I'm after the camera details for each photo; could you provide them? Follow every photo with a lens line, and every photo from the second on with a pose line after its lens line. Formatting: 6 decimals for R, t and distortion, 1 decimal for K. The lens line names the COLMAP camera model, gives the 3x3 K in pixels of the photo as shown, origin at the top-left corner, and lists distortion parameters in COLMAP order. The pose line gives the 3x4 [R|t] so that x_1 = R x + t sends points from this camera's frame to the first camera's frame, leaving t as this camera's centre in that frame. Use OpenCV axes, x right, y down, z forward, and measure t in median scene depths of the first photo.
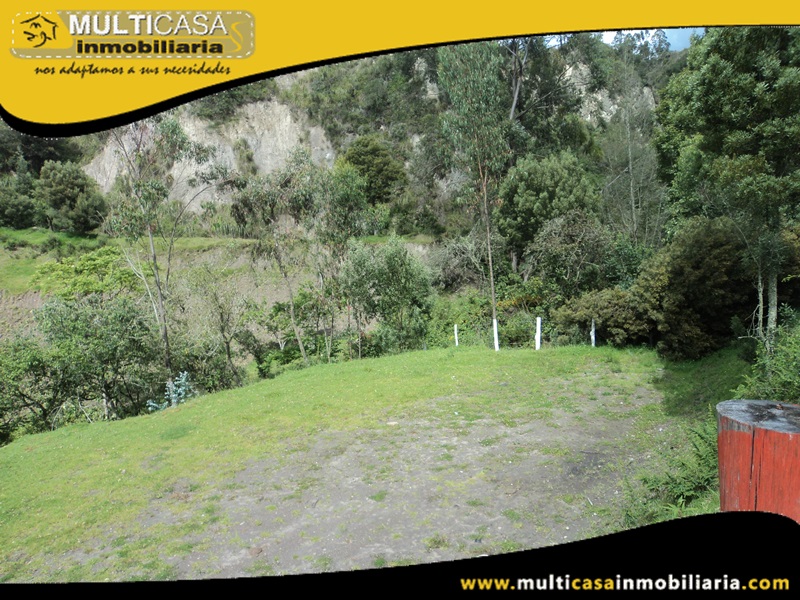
lens RADIAL K [[636.6, 0, 405.8], [0, 636.6, 297.6], [0, 0, 1]] dist [-0.032792, 0.018124]
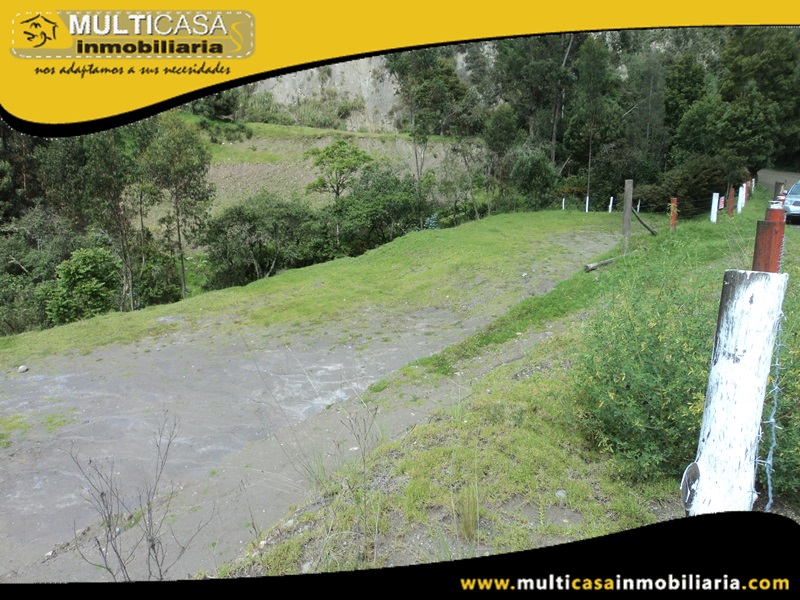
lens RADIAL K [[636.6, 0, 405.8], [0, 636.6, 297.6], [0, 0, 1]] dist [-0.032792, 0.018124]
pose [[0.993464, 0.045099, 0.104860, -0.523020], [-0.062608, 0.983417, 0.170209, 0.035769], [-0.095445, -0.175662, 0.979813, -0.797181]]
